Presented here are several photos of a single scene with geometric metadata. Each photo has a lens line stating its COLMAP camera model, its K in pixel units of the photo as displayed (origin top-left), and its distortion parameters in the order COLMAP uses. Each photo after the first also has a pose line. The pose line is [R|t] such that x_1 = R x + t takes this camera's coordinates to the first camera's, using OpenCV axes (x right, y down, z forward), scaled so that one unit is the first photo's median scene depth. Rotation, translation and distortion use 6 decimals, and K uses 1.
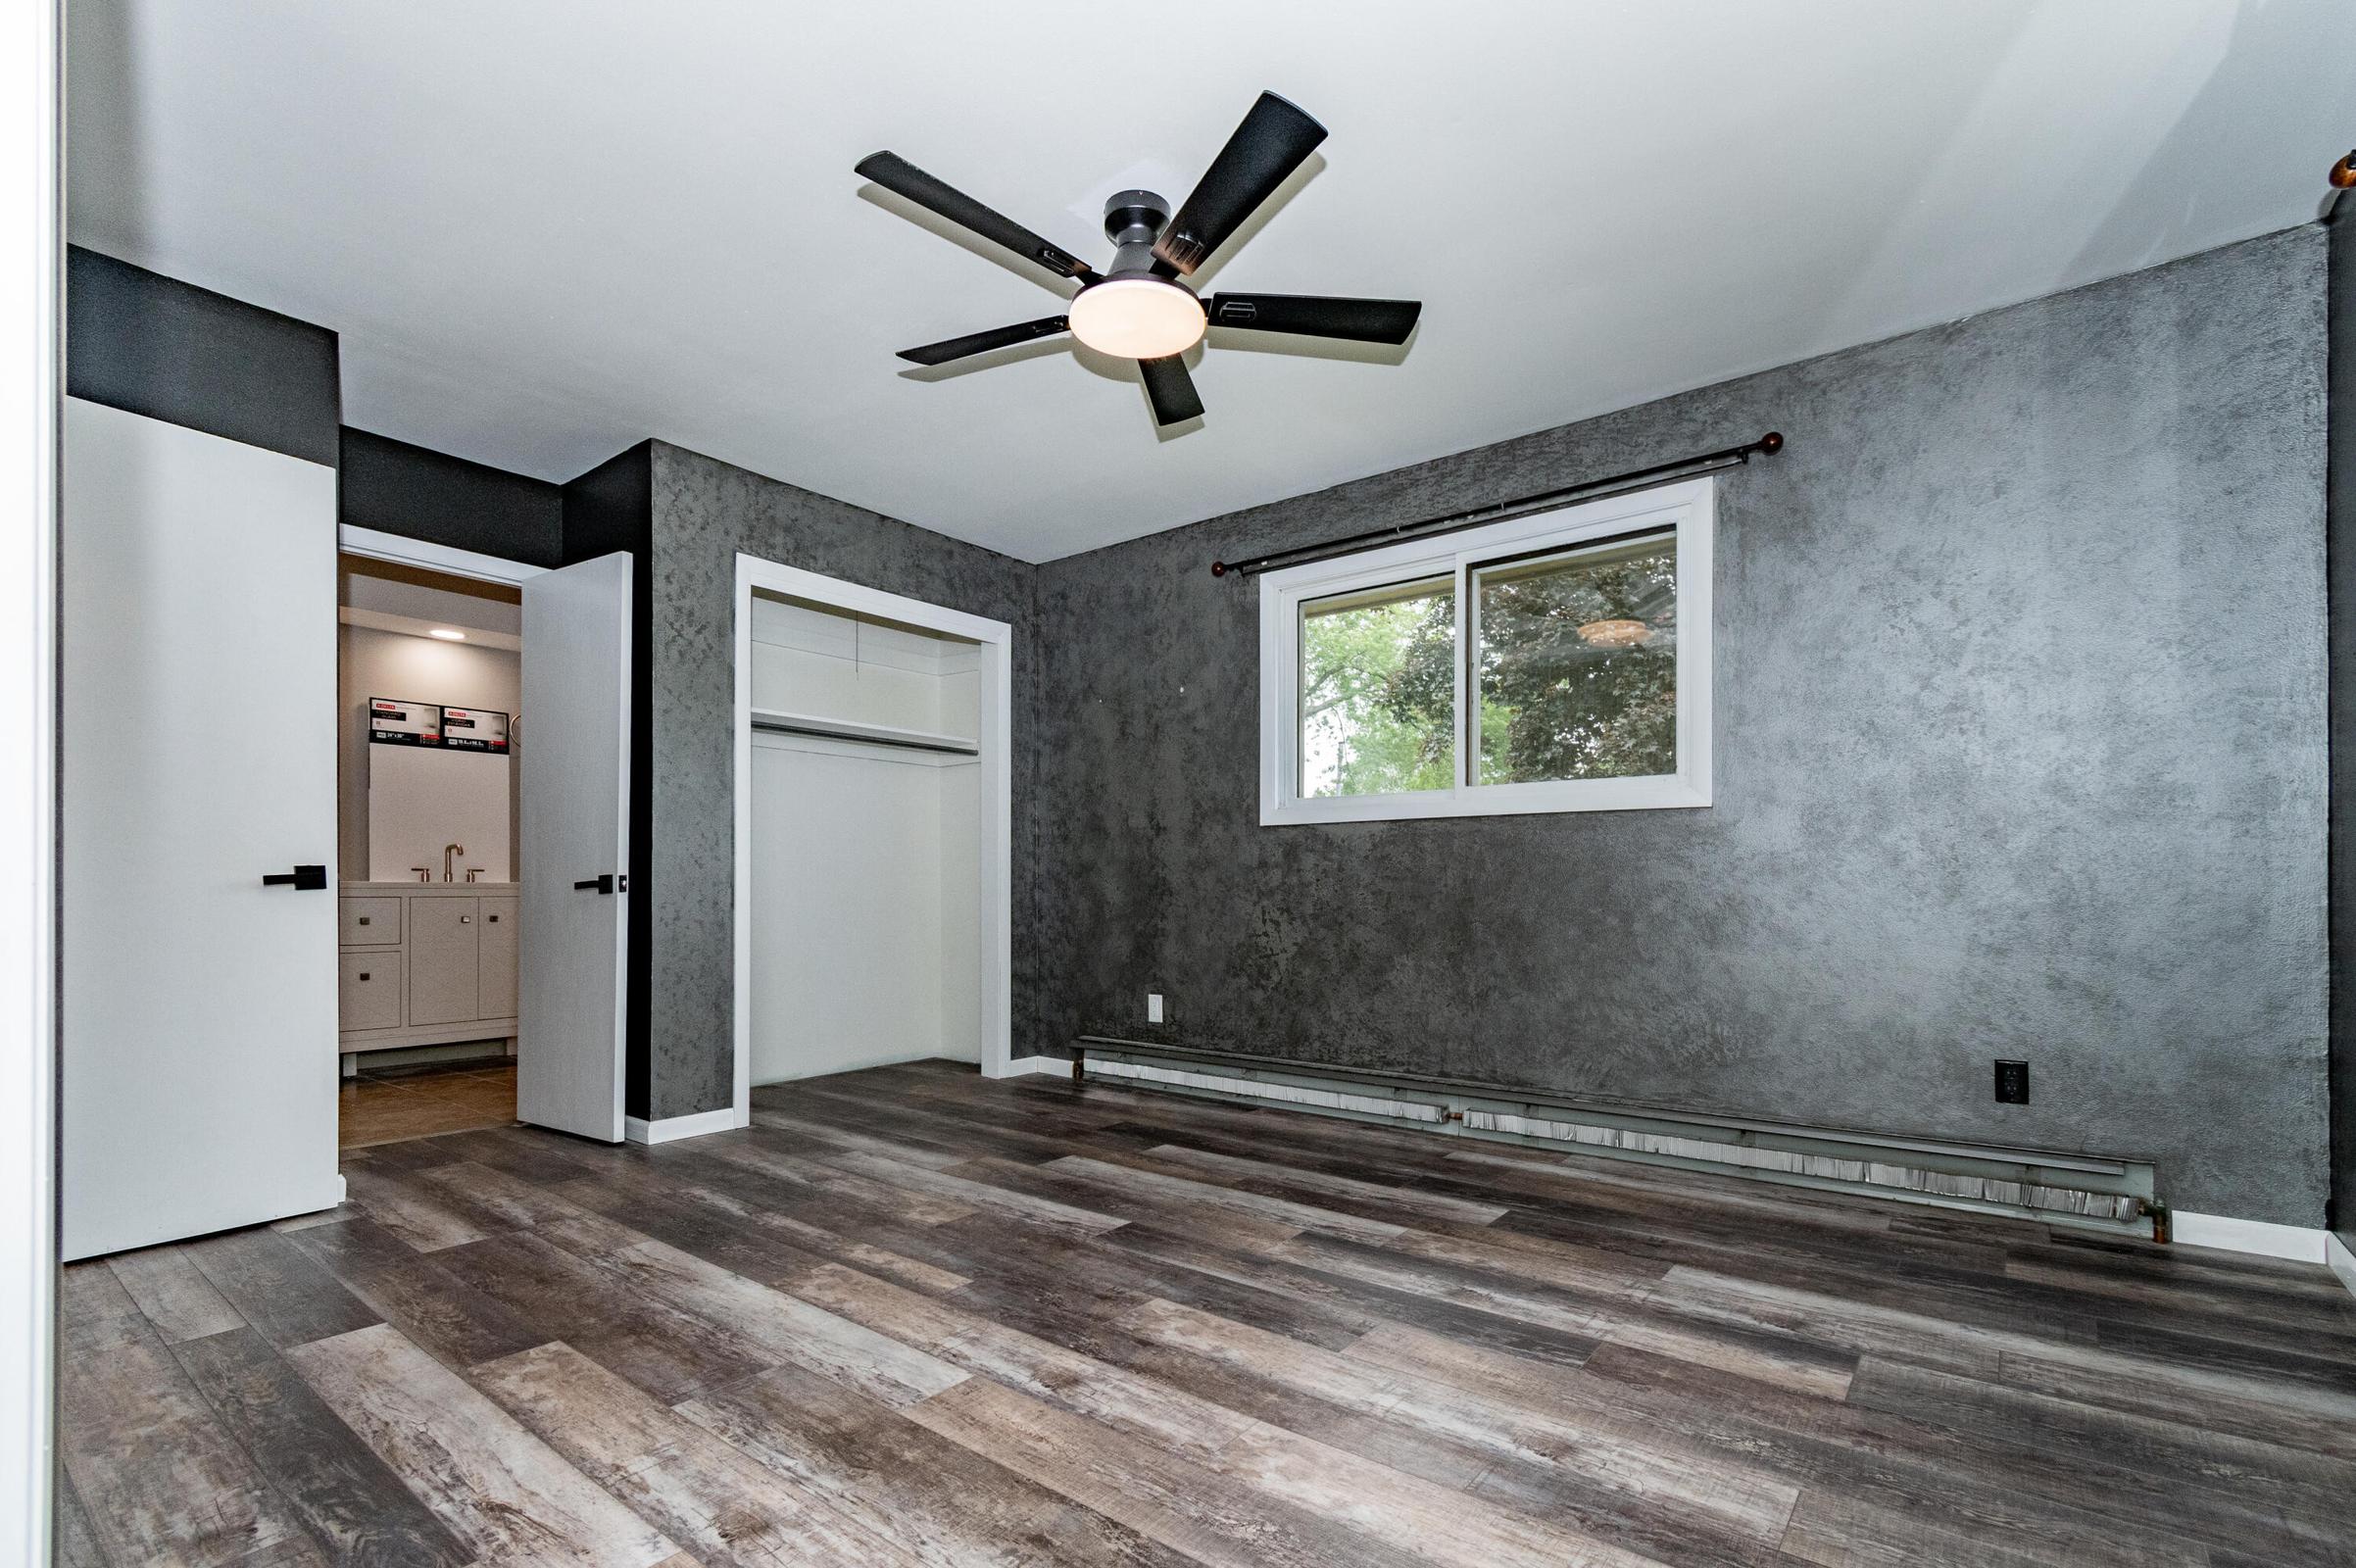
lens RADIAL K [[1041.8, 0, 1186.6], [0, 1041.8, 783.2], [0, 0, 1]] dist [-0.014489, 0.024694]
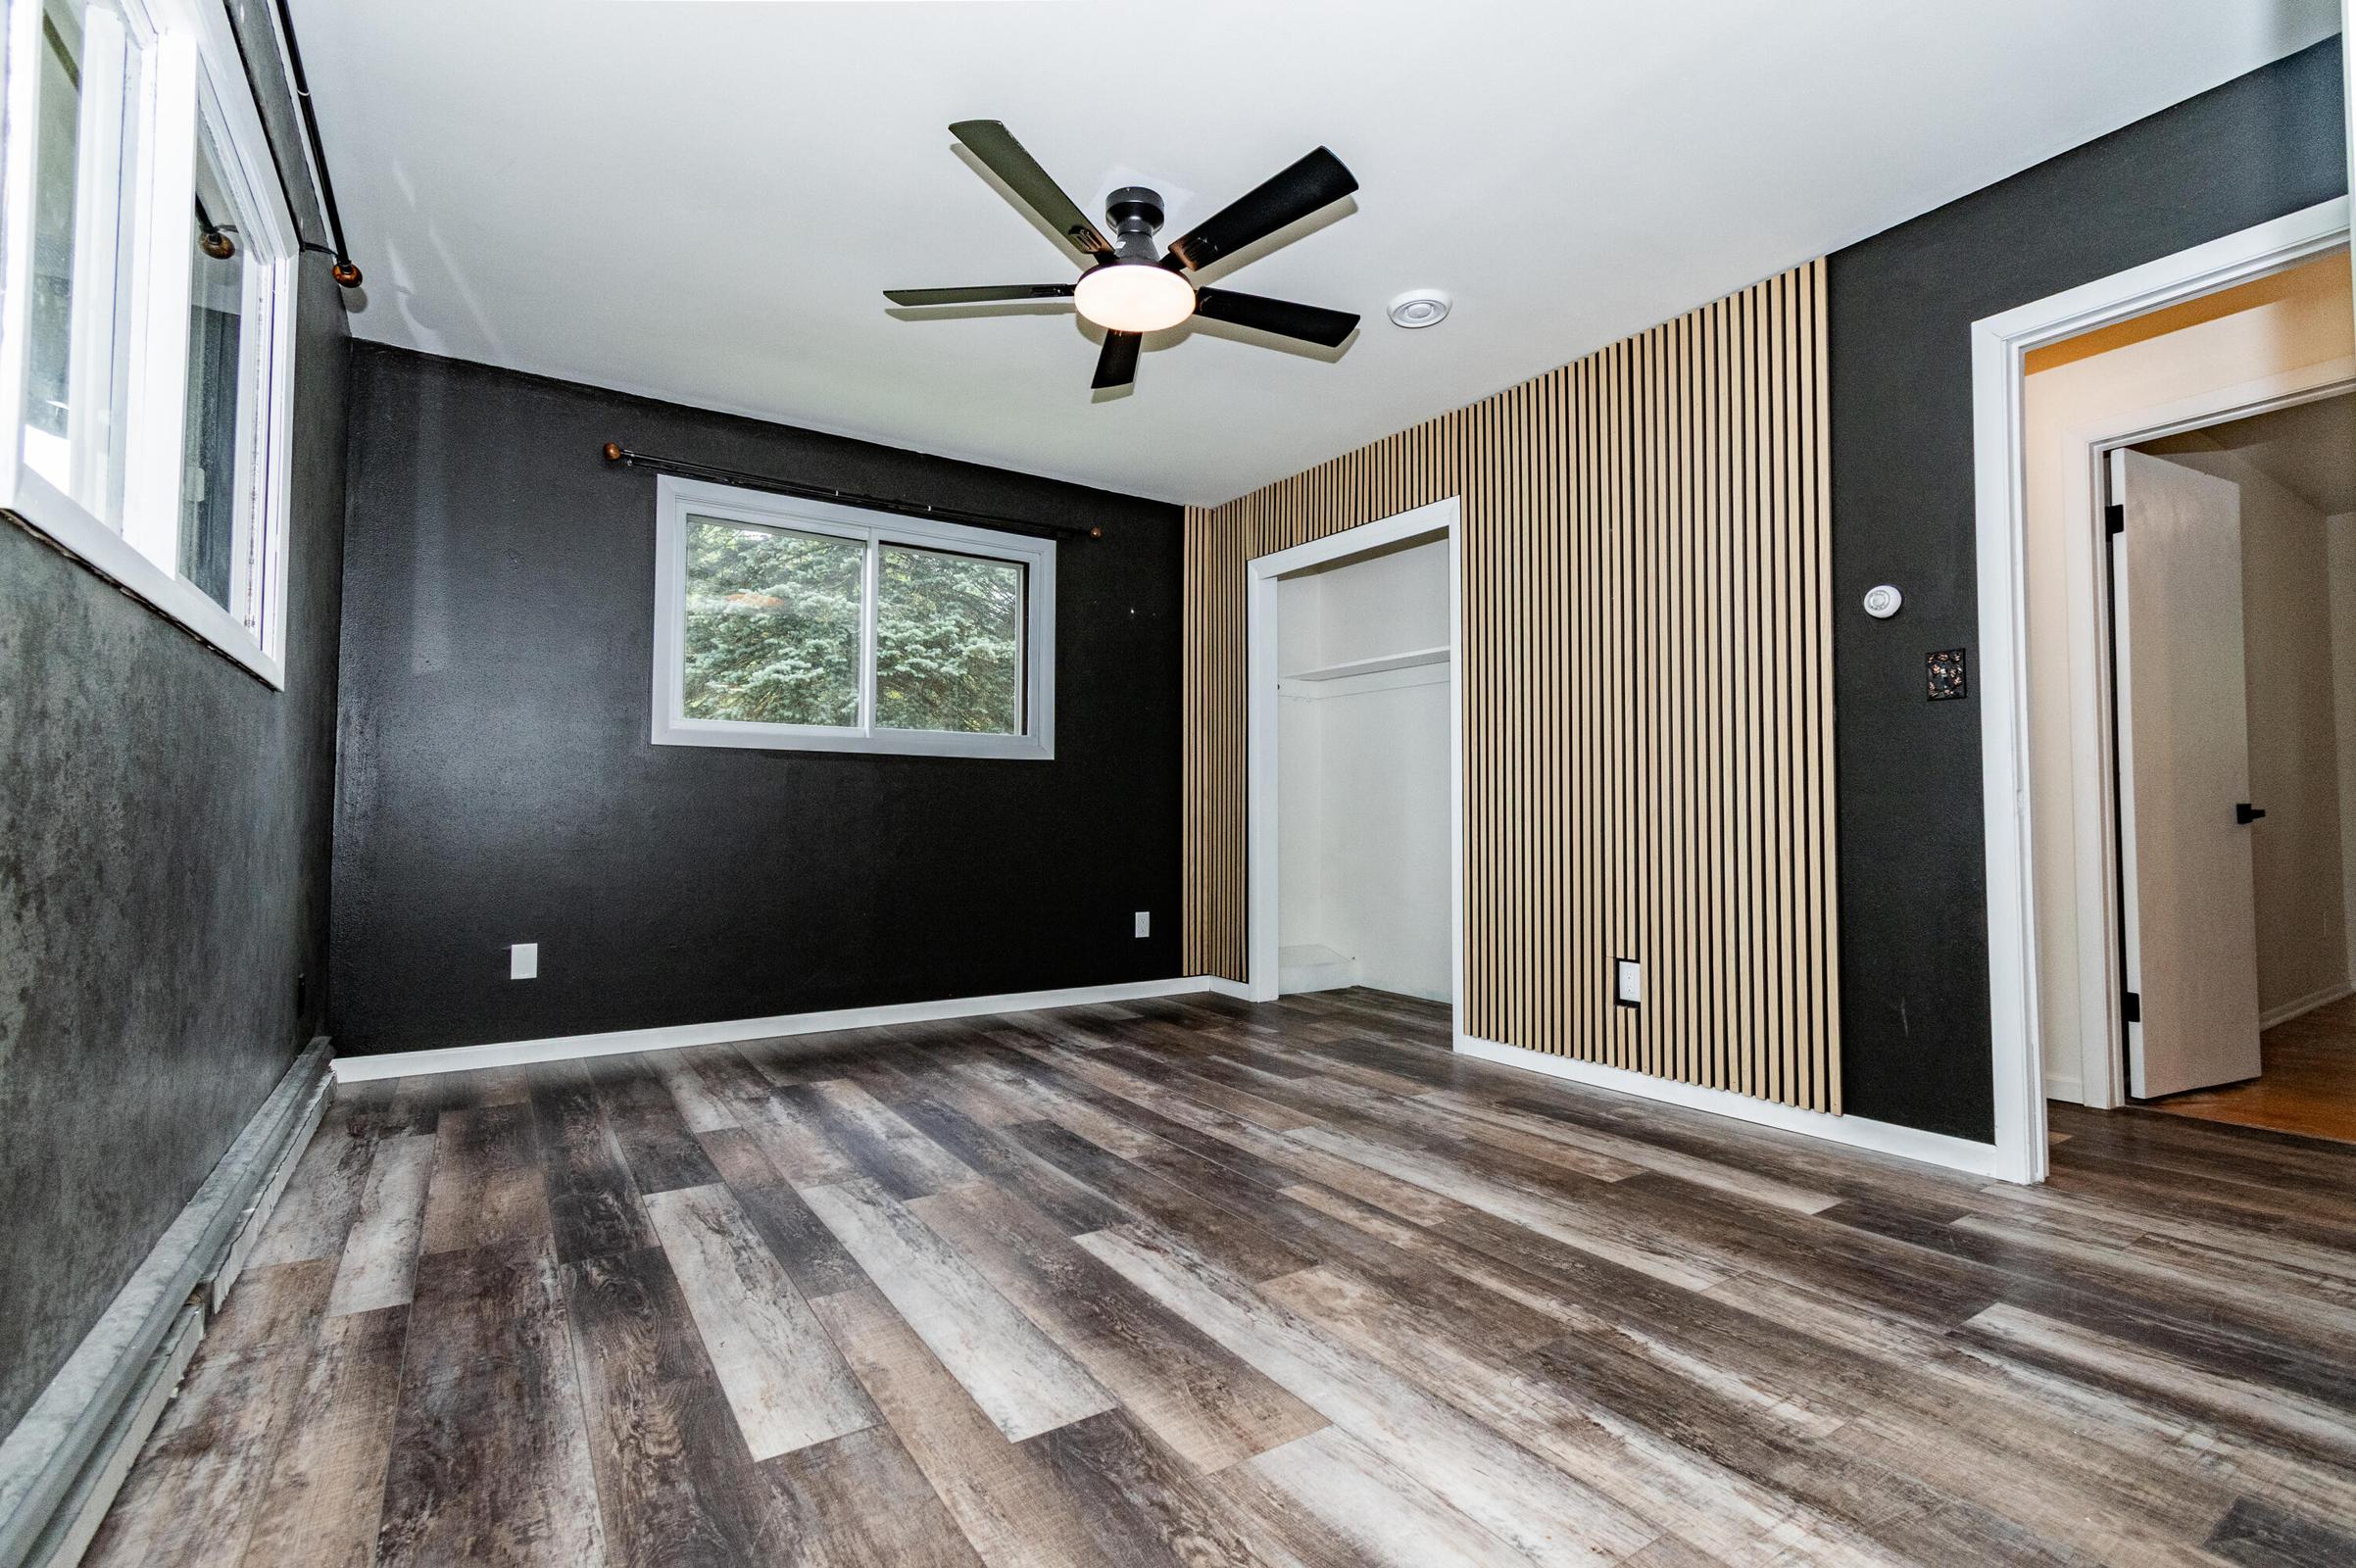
lens RADIAL K [[1041.8, 0, 1186.6], [0, 1041.8, 783.2], [0, 0, 1]] dist [-0.014489, 0.024694]
pose [[-0.947381, 0.013006, 0.319843, -0.459089], [-0.032307, 0.990187, -0.135959, 0.221328], [-0.318472, -0.139139, -0.937665, 2.065709]]
